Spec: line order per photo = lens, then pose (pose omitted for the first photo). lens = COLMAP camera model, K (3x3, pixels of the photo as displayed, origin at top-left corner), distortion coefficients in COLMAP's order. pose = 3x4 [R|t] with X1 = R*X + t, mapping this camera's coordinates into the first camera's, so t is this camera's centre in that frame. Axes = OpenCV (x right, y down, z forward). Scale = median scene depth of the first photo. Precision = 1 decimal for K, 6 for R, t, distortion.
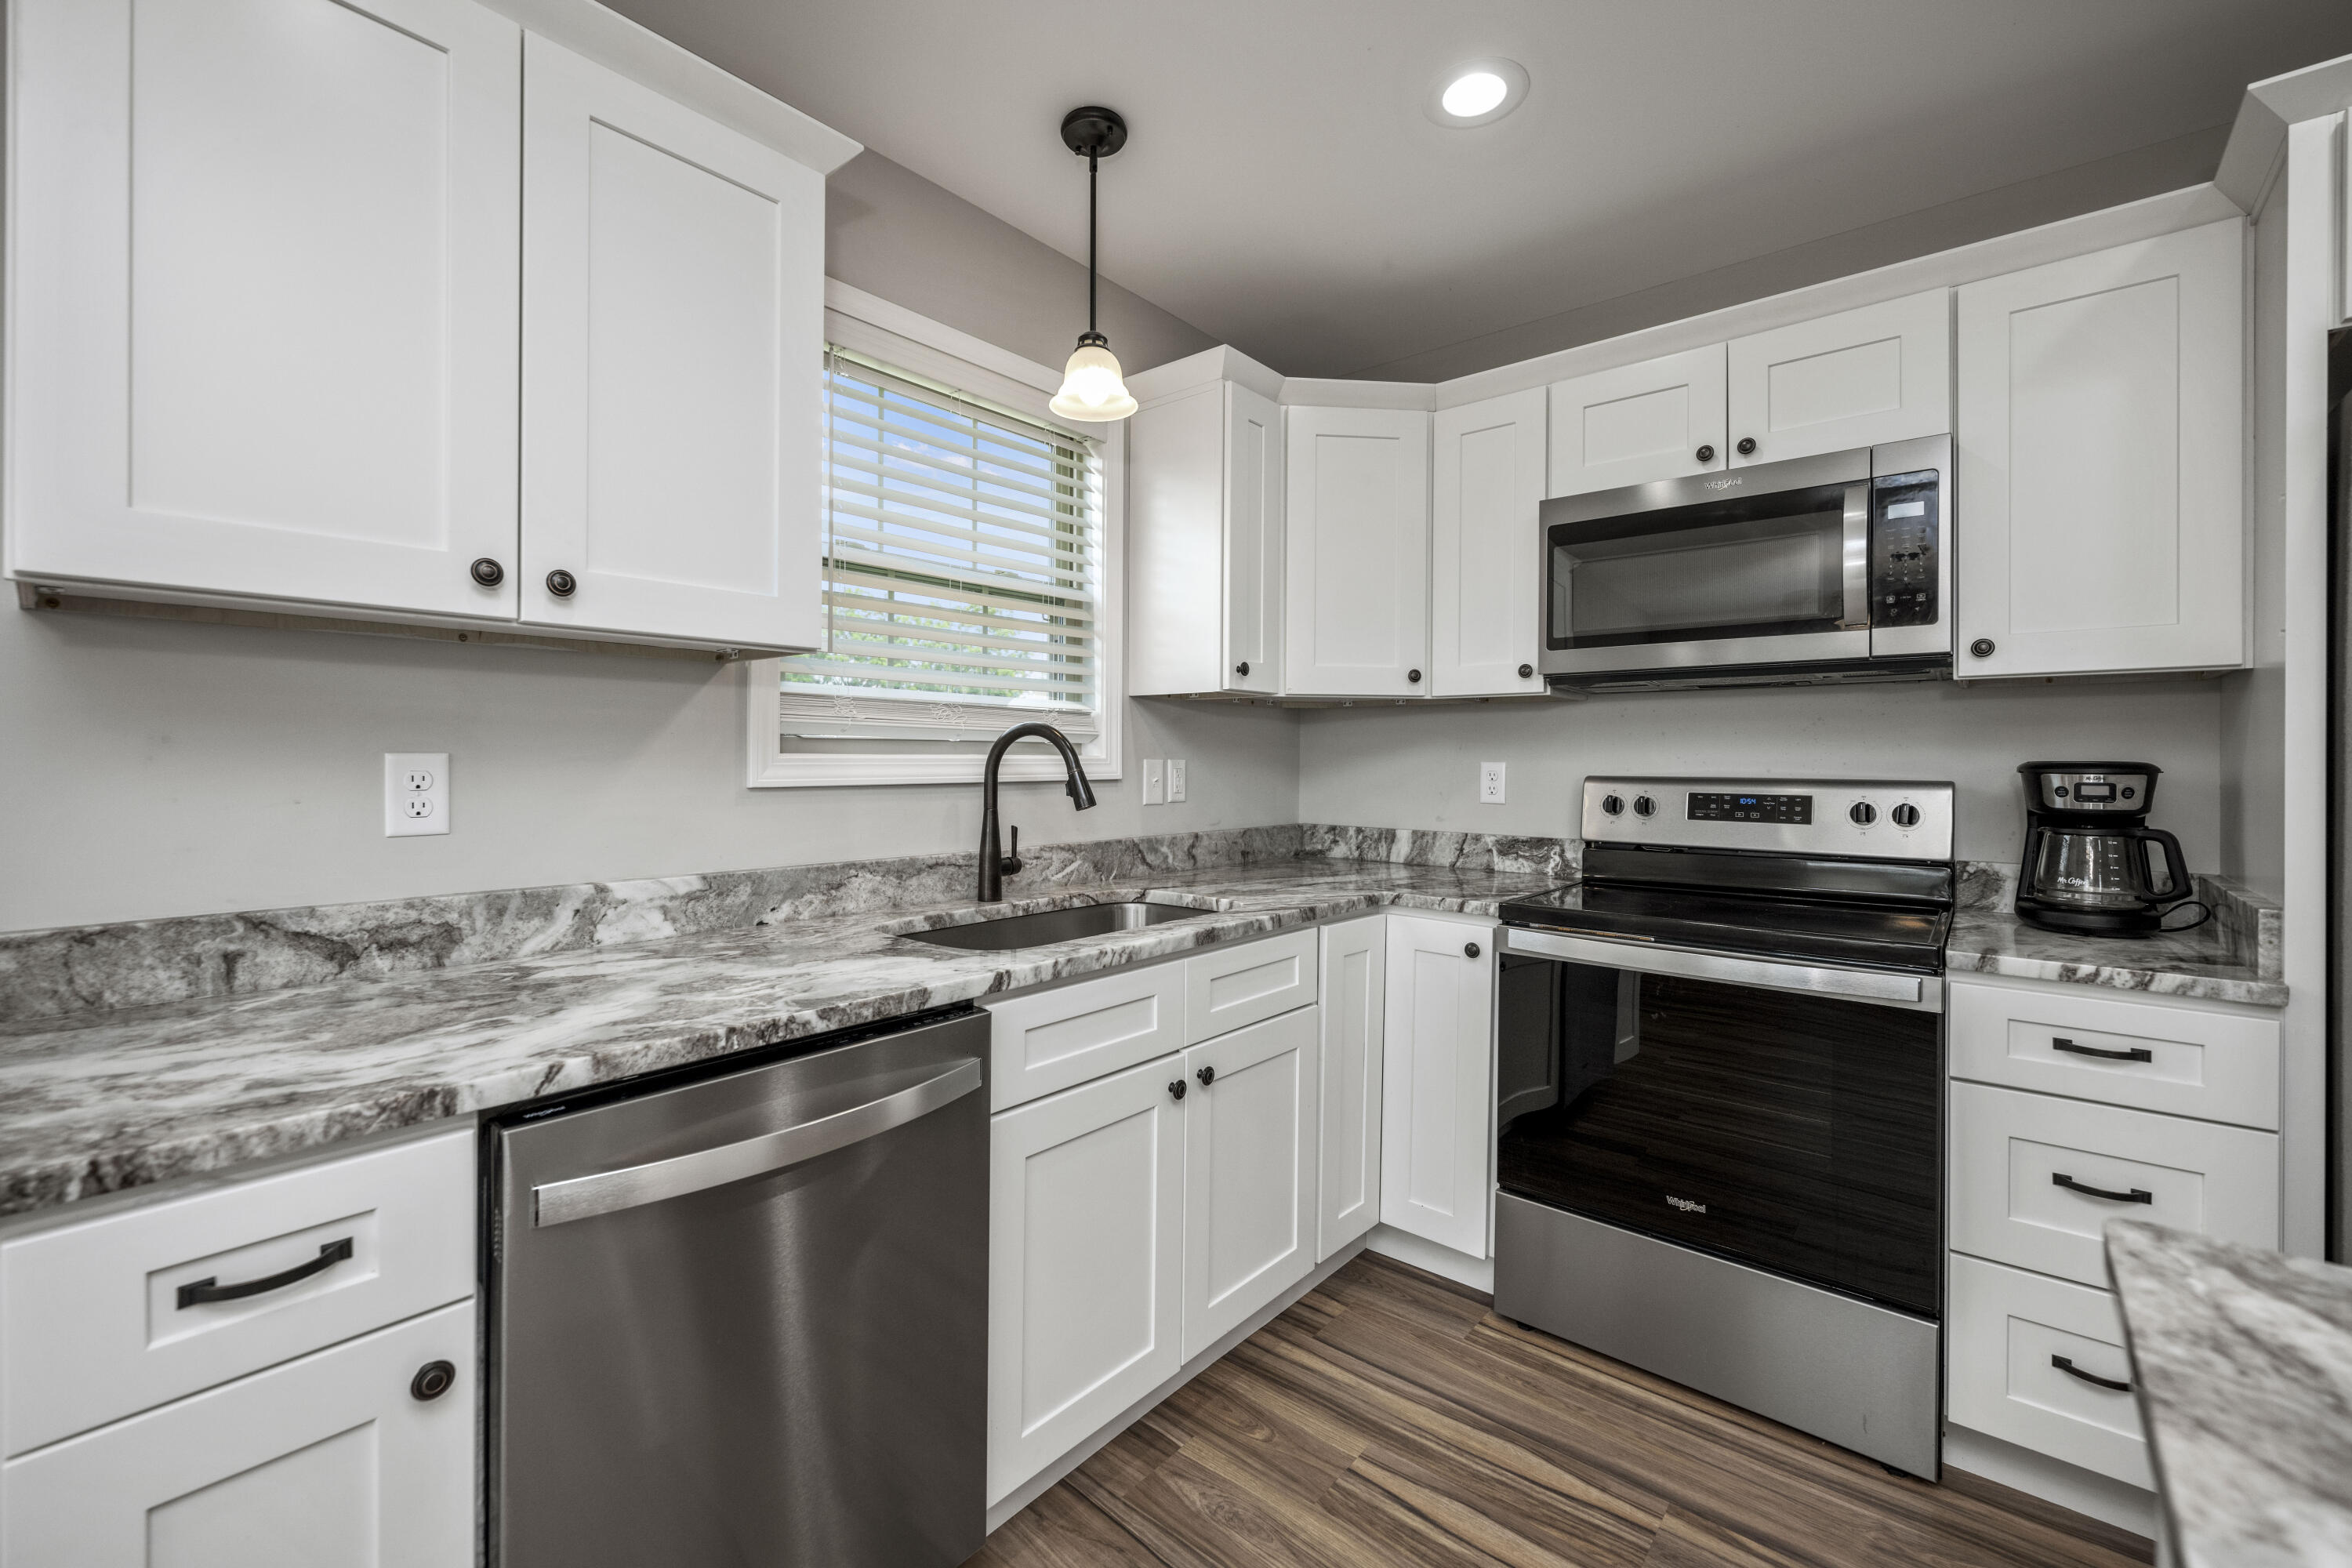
lens RADIAL K [[965.7, 0, 1158.3], [0, 965.7, 762.6], [0, 0, 1]] dist [-0.002811, -0.000250]
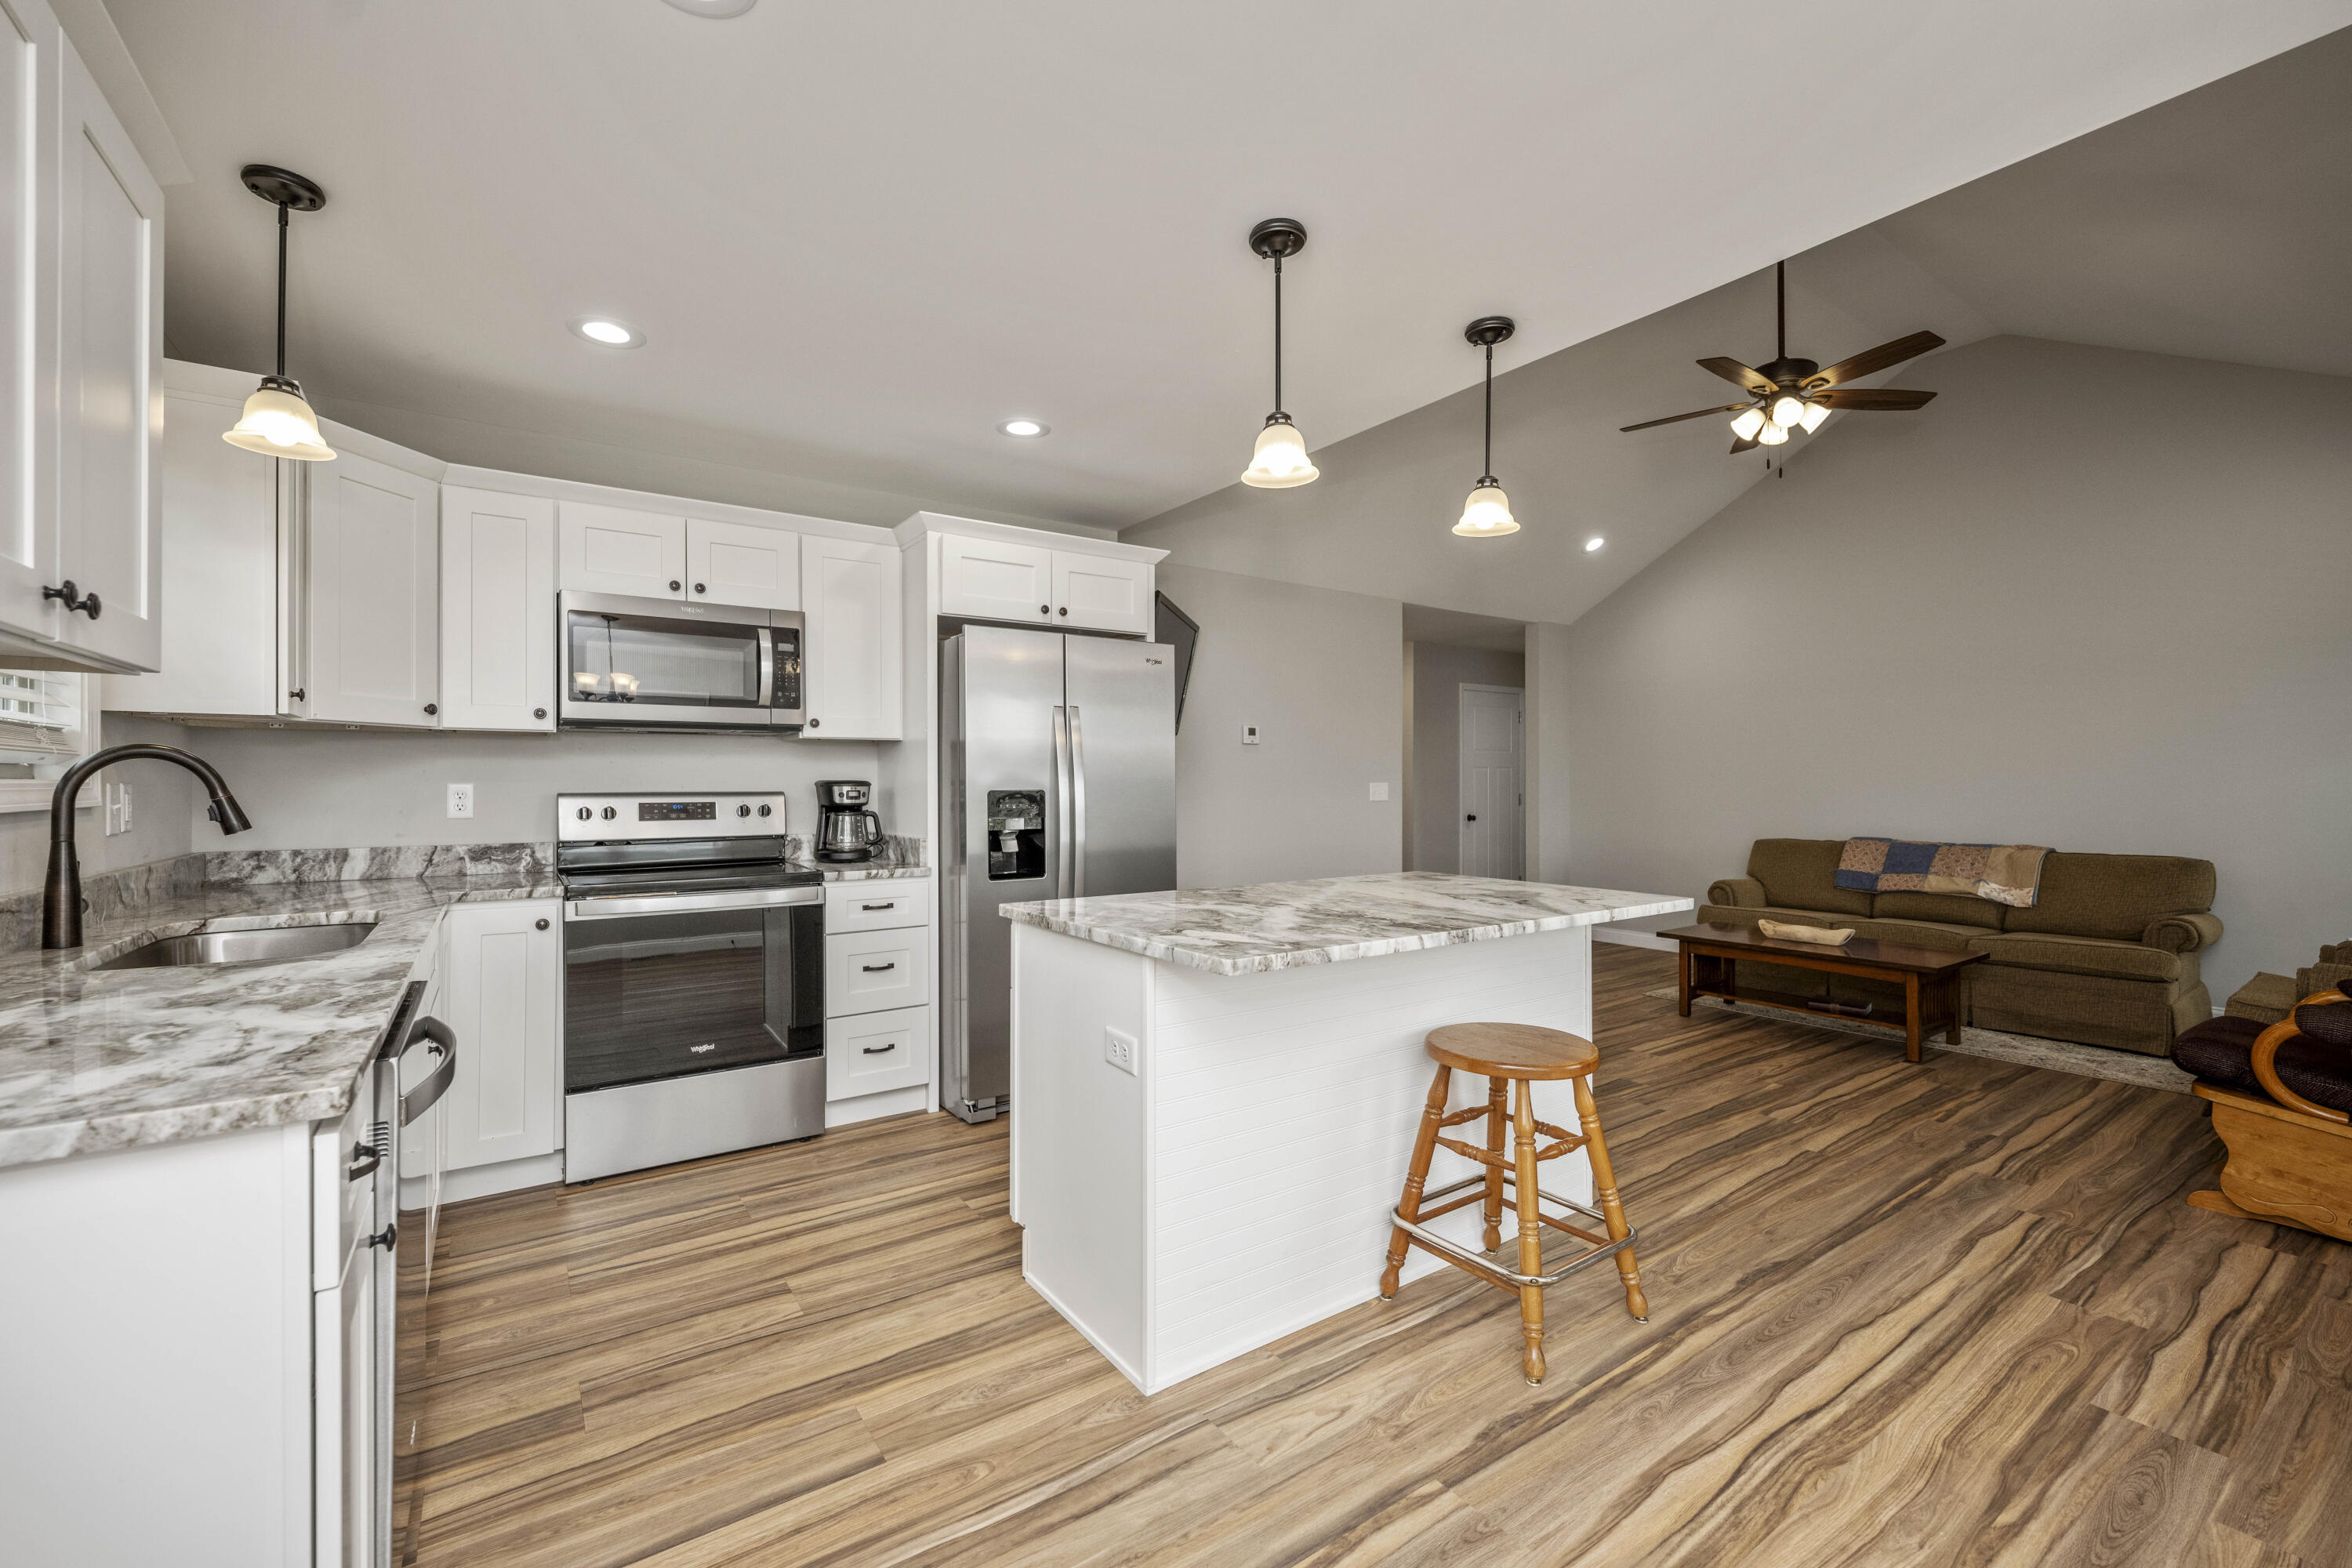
lens RADIAL K [[965.7, 0, 1177.7], [0, 965.7, 796.4], [0, 0, 1]] dist [-0.002811, -0.000250]
pose [[0.249094, -0.021304, 0.968245, -0.760587], [0.007779, 0.999770, 0.019996, -0.001773], [-0.968448, 0.002551, 0.249202, -0.186214]]
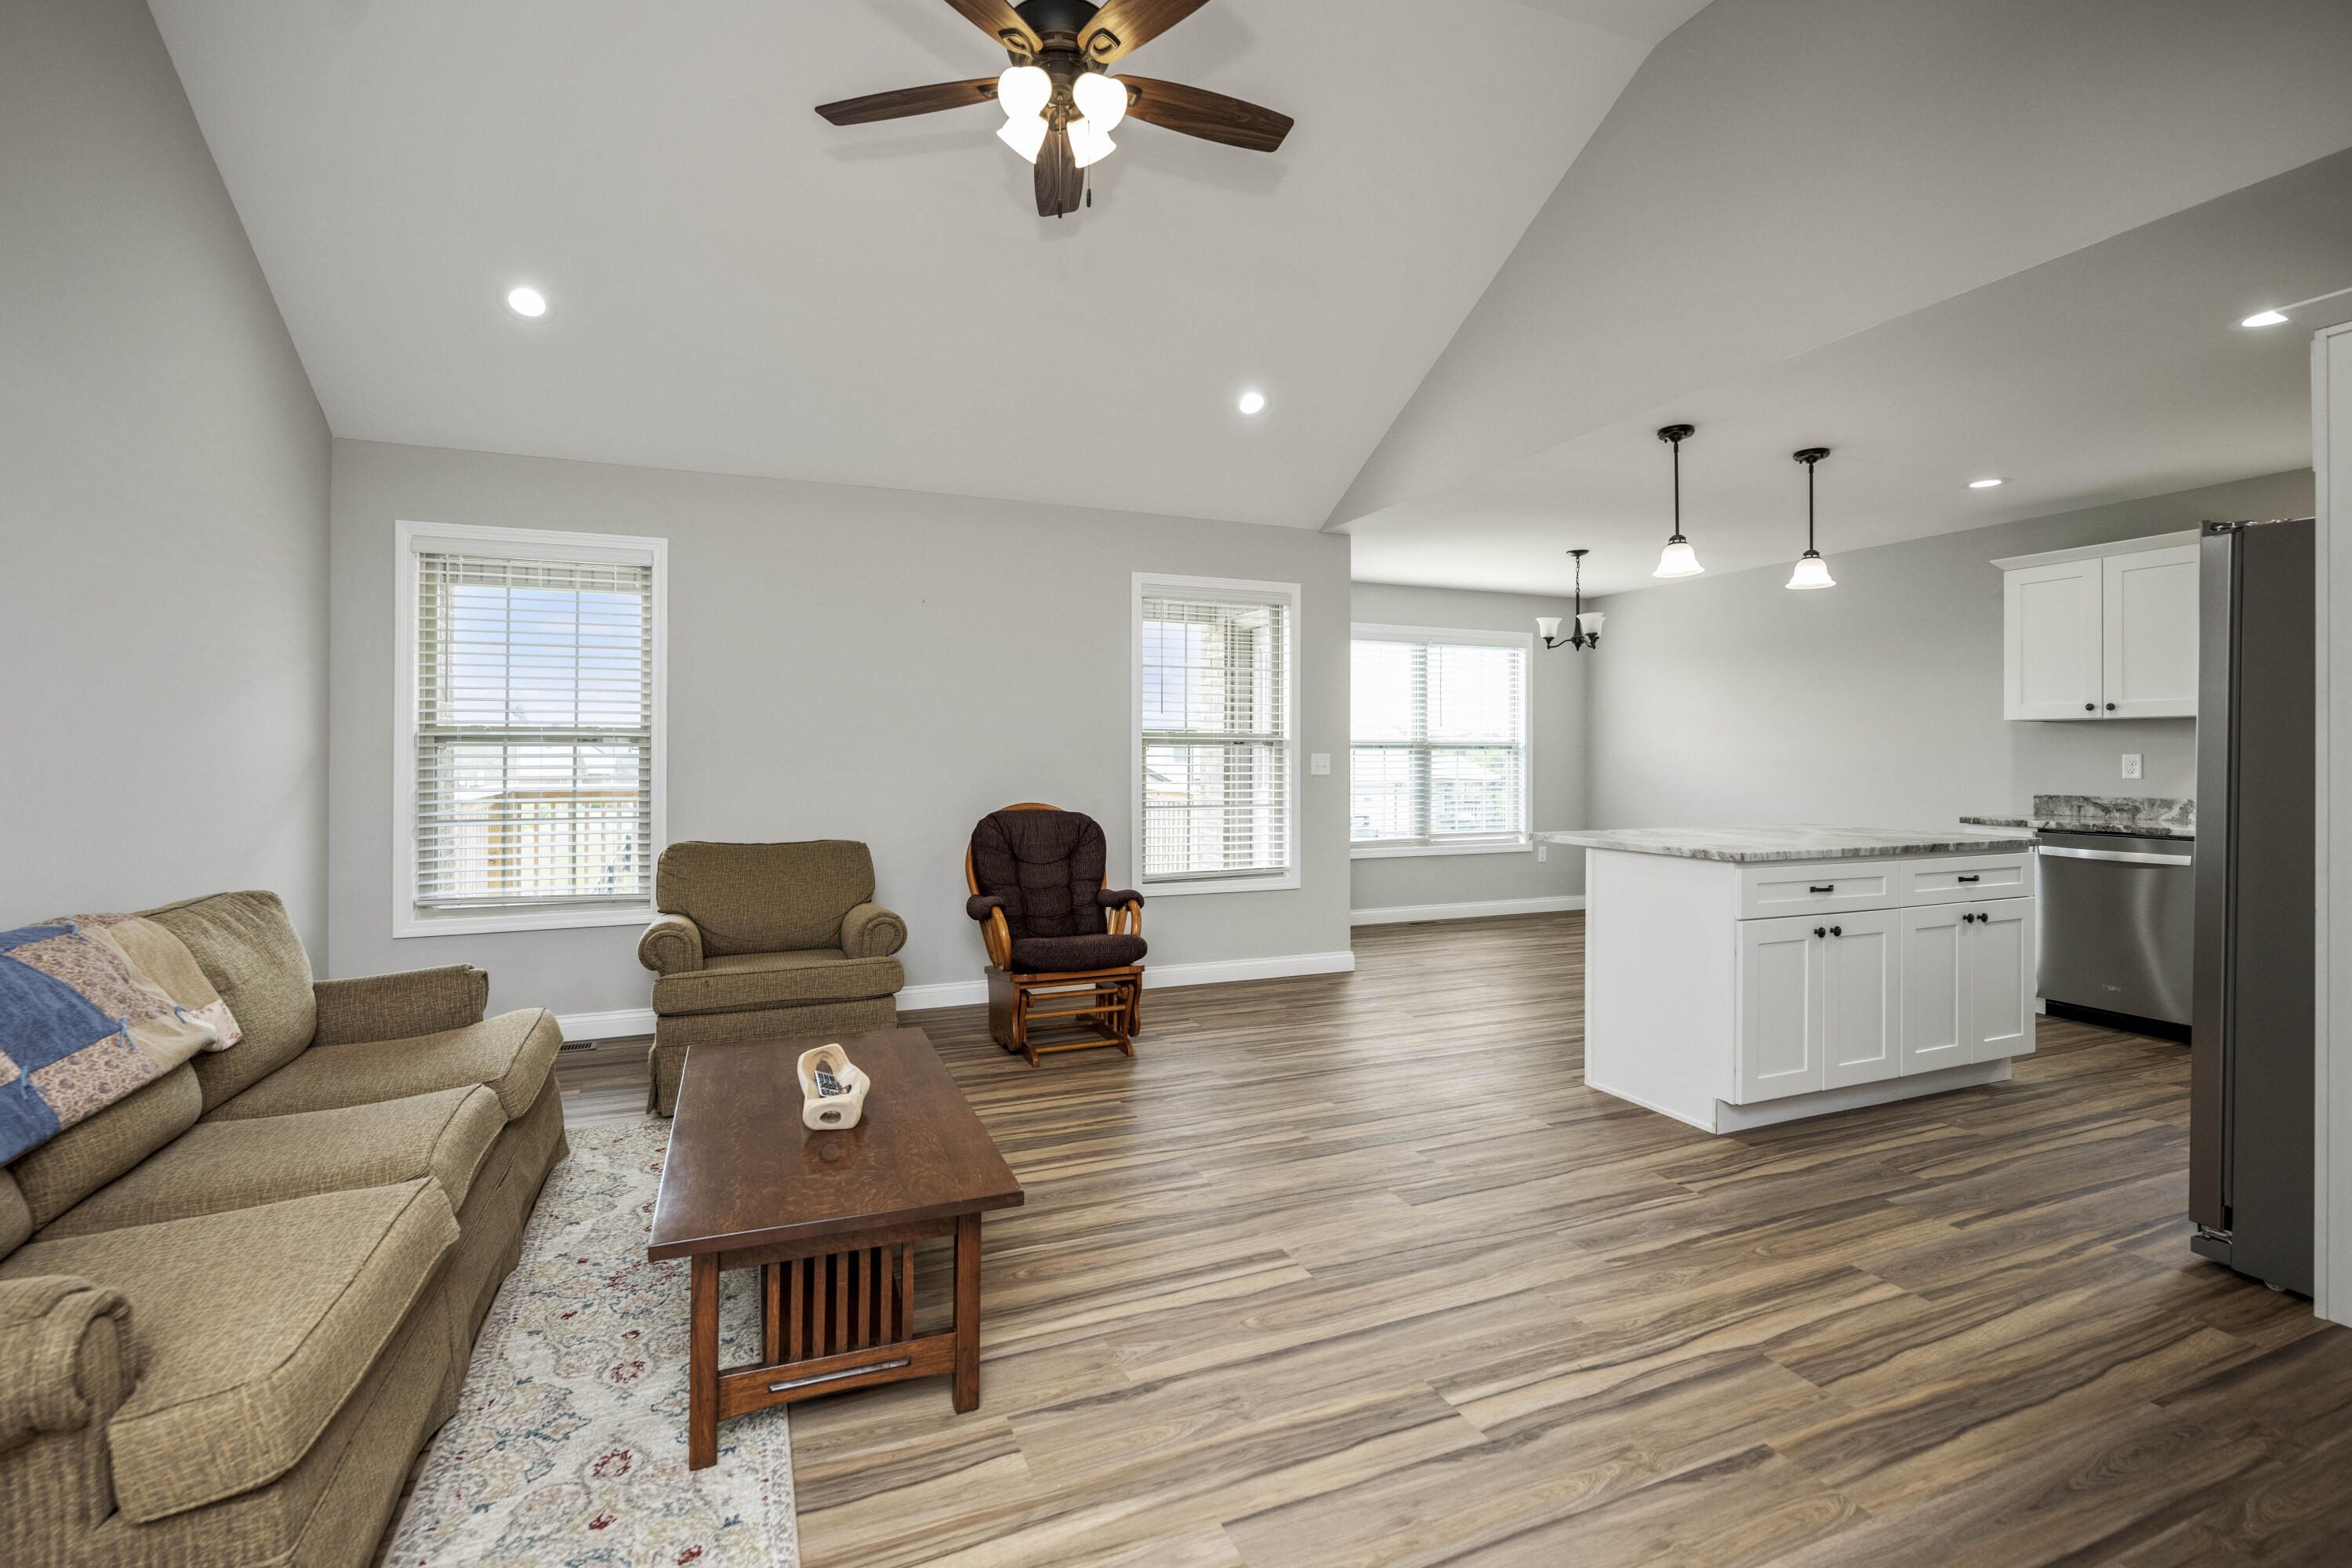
lens RADIAL K [[1045.2, 0, 1152.9], [0, 1045.2, 742.4], [0, 0, 1]] dist [-0.013606, 0.000402]
pose [[-0.466896, -0.017770, -0.884134, 2.696084], [-0.008973, 0.999842, -0.015356, 0.022929], [0.884267, 0.000764, -0.466981, -0.224853]]
